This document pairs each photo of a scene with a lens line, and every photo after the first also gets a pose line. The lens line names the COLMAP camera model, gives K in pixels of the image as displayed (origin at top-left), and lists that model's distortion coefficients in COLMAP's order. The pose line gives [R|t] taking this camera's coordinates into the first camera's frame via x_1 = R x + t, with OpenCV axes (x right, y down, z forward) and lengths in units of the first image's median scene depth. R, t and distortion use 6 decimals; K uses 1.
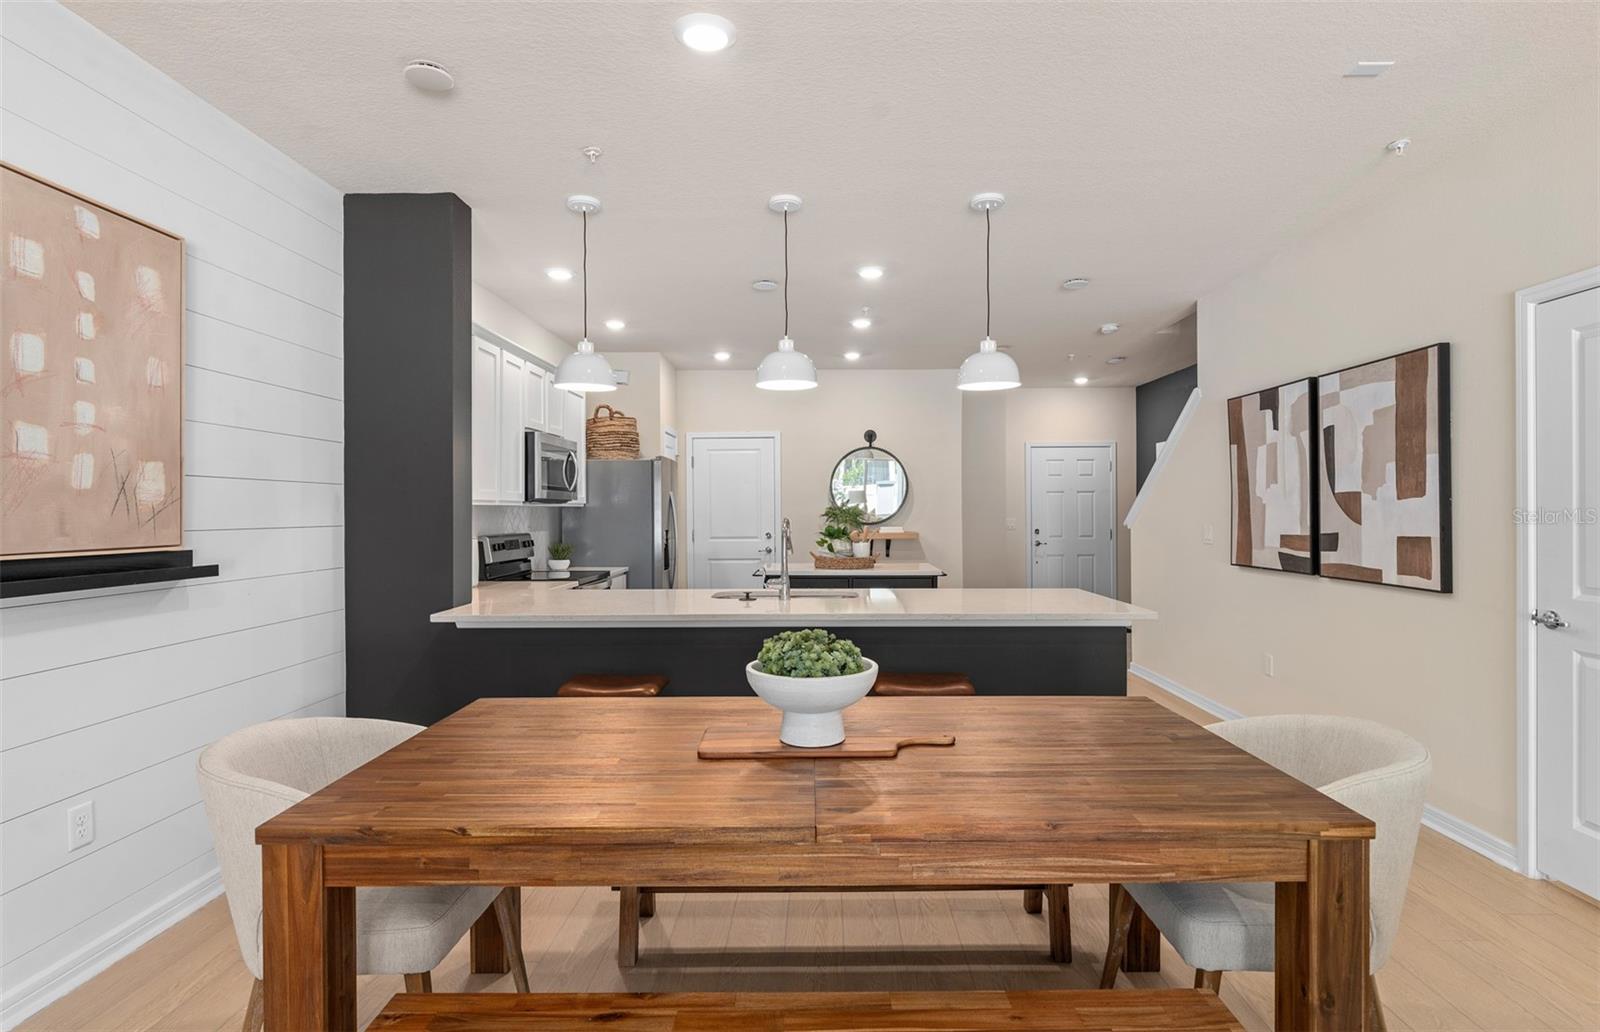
lens RADIAL K [[829.8, 0, 804.7], [0, 829.8, 516.8], [0, 0, 1]] dist [0.001654, 0.000304]
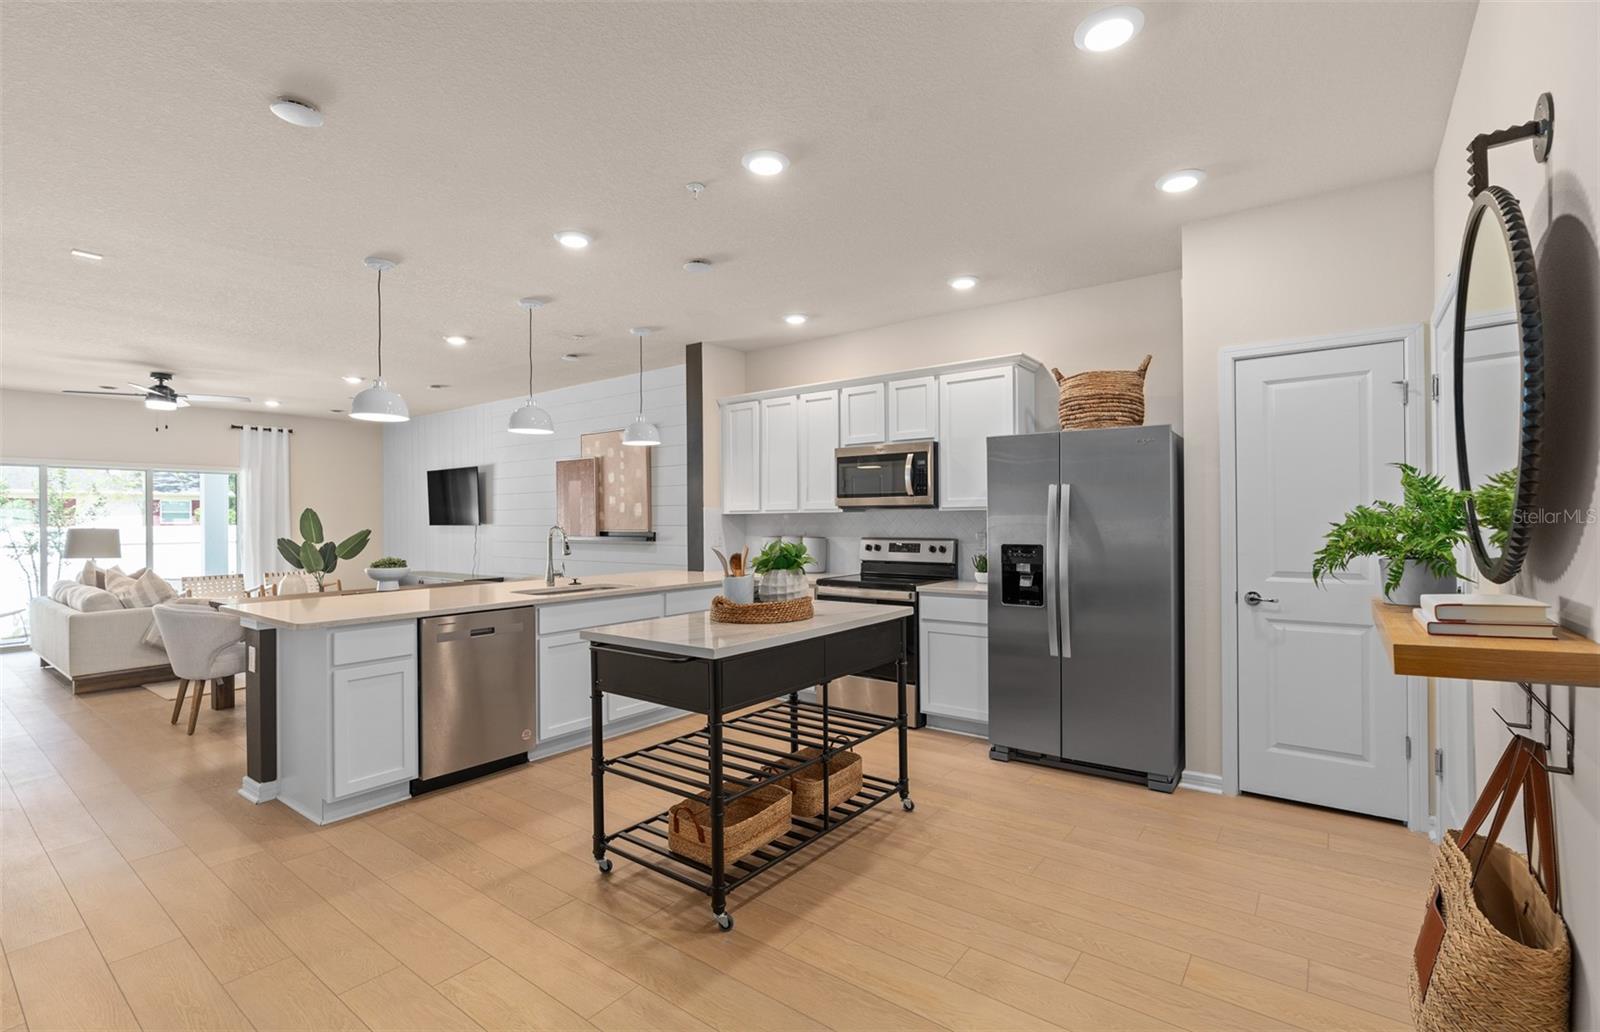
lens RADIAL K [[722.7, 0, 792.5], [0, 722.7, 518.7], [0, 0, 1]] dist [-0.001129, 0.001743]
pose [[-0.599820, 0.008588, -0.800089, 0.725433], [0.004449, 0.999963, 0.007398, -0.017078], [0.800123, 0.000878, -0.599836, 2.165495]]
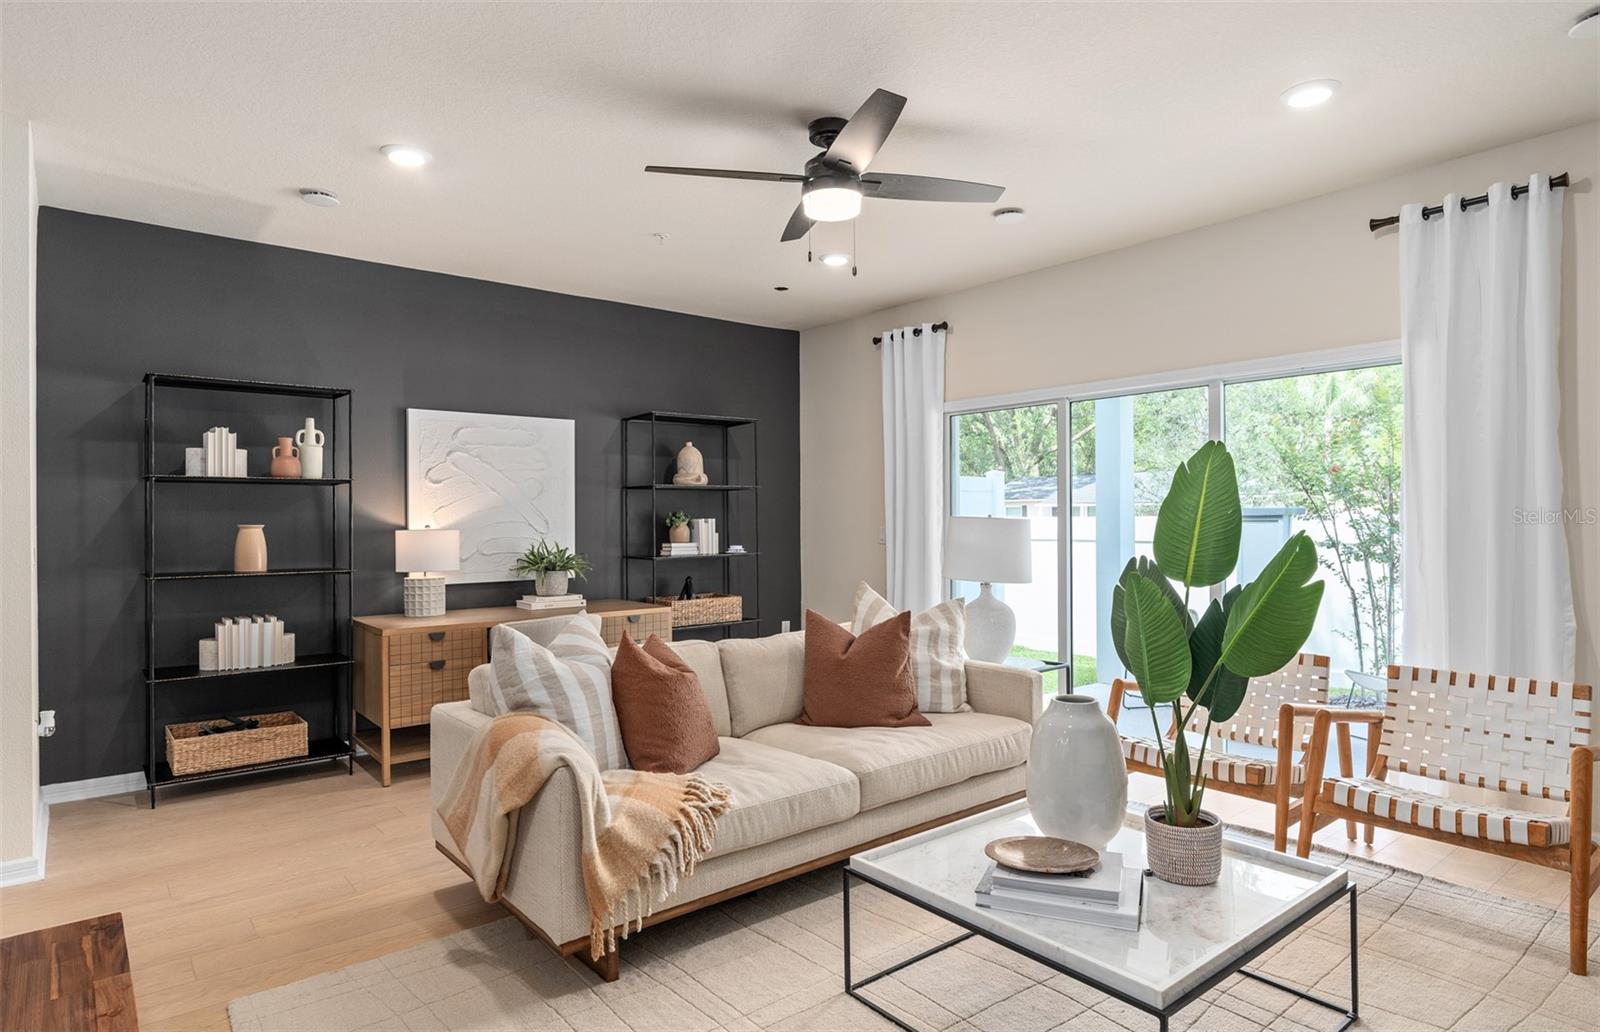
lens RADIAL K [[888.0, 0, 792.3], [0, 888.0, 515.4], [0, 0, 1]] dist [0.003970, 0.000416]
pose [[-0.647904, 0.011570, 0.761634, -0.453995], [0.015016, 0.999884, -0.002416, 0.013178], [-0.761574, 0.009872, -0.648003, 0.367300]]
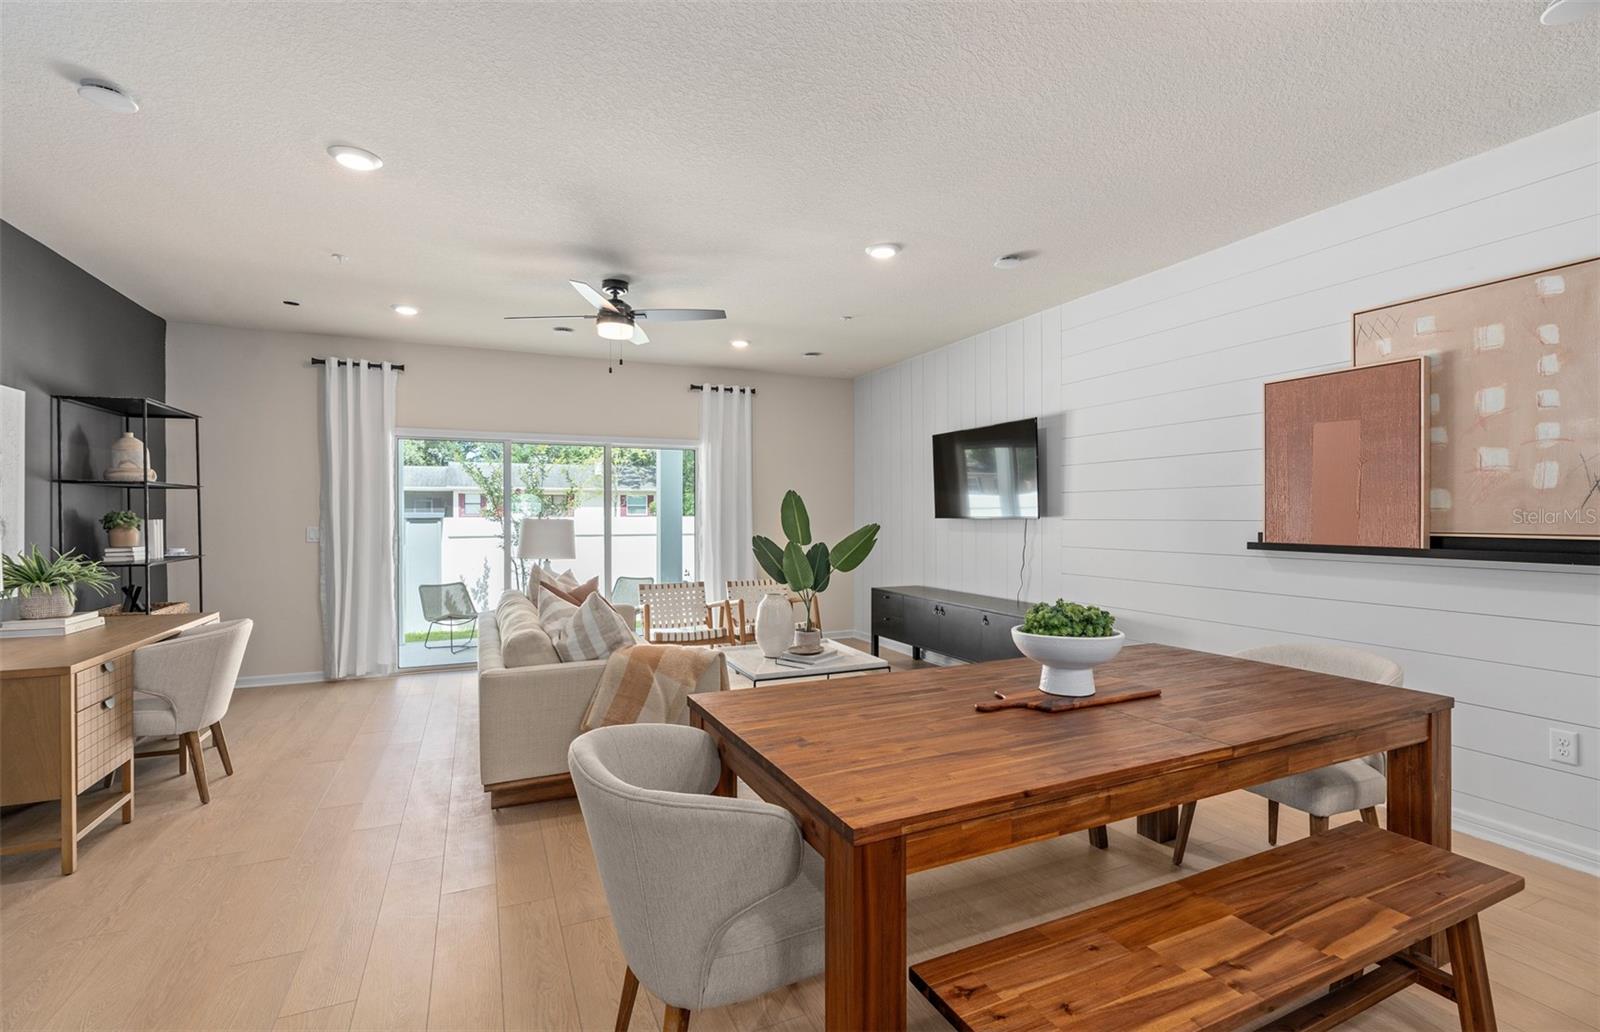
lens RADIAL K [[722.7, 0, 793.4], [0, 722.7, 517.5], [0, 0, 1]] dist [-0.001129, 0.001743]
pose [[-0.907170, 0.006722, -0.420710, 0.451523], [0.002373, 0.999938, 0.010859, -0.001536], [0.420757, 0.008853, -0.907130, 0.981385]]
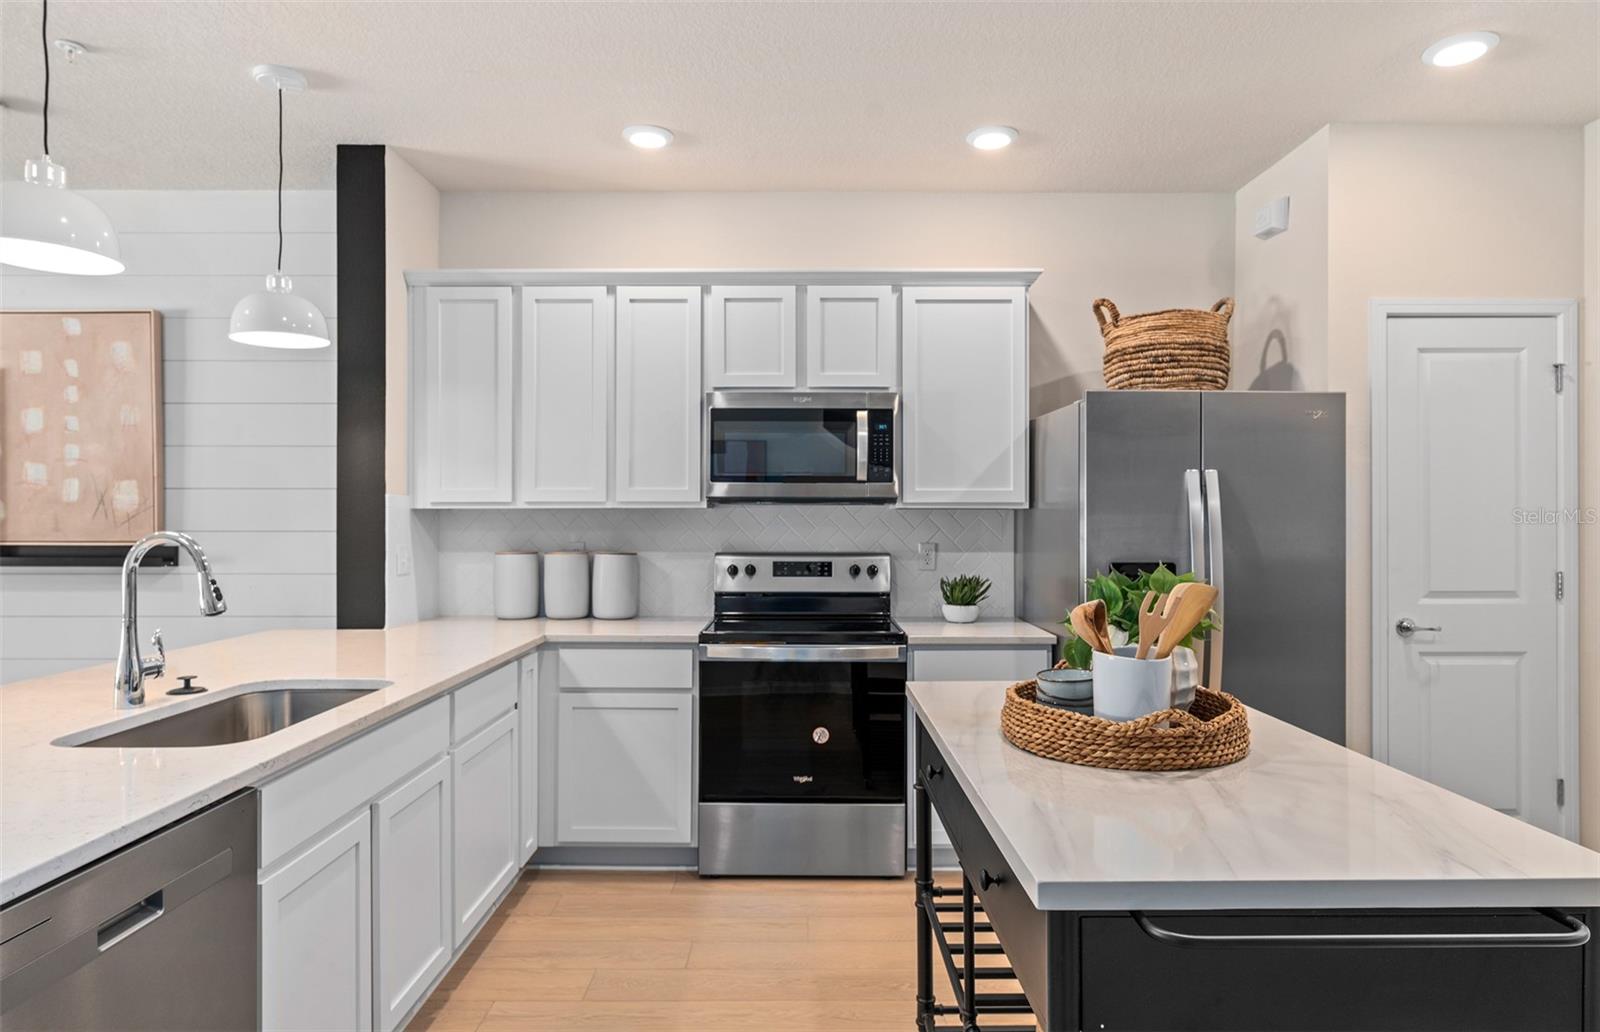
lens RADIAL K [[927.9, 0, 799.8], [0, 927.9, 520.8], [0, 0, 1]] dist [0.000109, 0.003596]
pose [[0.010110, 0.006470, -0.999928, 0.545974], [-0.007683, 0.999950, 0.006392, -0.012118], [0.999919, 0.007618, 0.010159, 1.479869]]
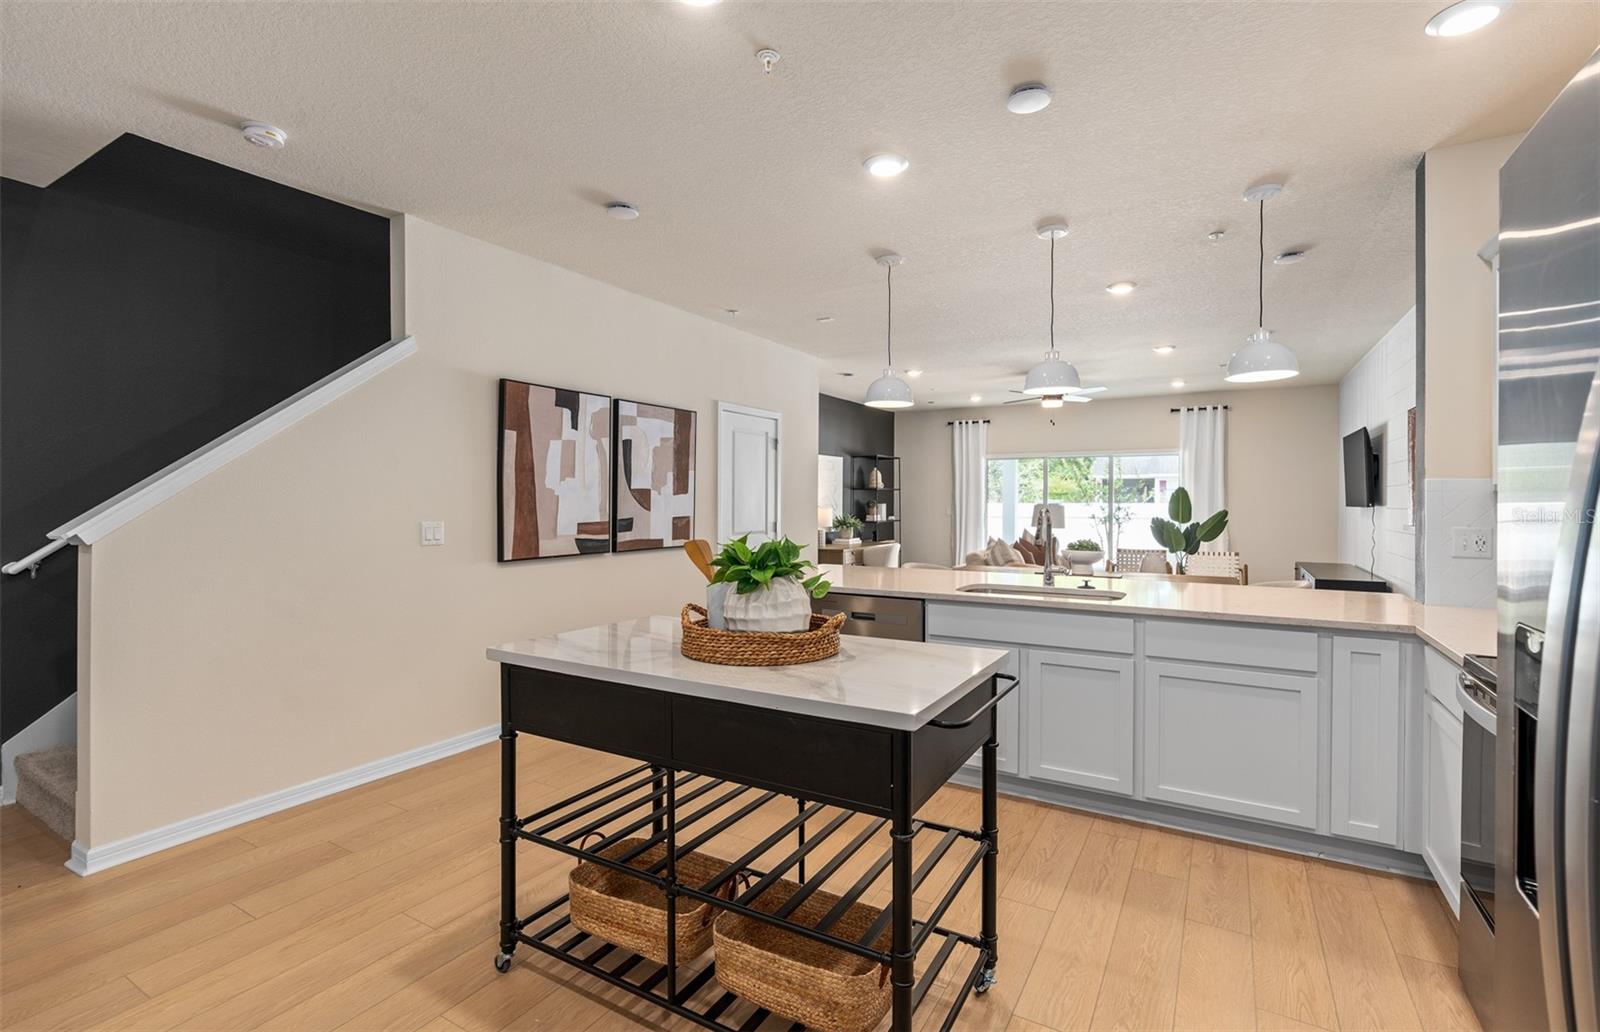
lens RADIAL K [[722.7, 0, 797.7], [0, 722.7, 503.6], [0, 0, 1]] dist [-0.001129, 0.001743]
pose [[-0.870321, 0.000661, 0.492484, -0.212480], [0.005691, 0.999946, 0.008715, -0.014626], [-0.492452, 0.010388, -0.870278, 2.104980]]
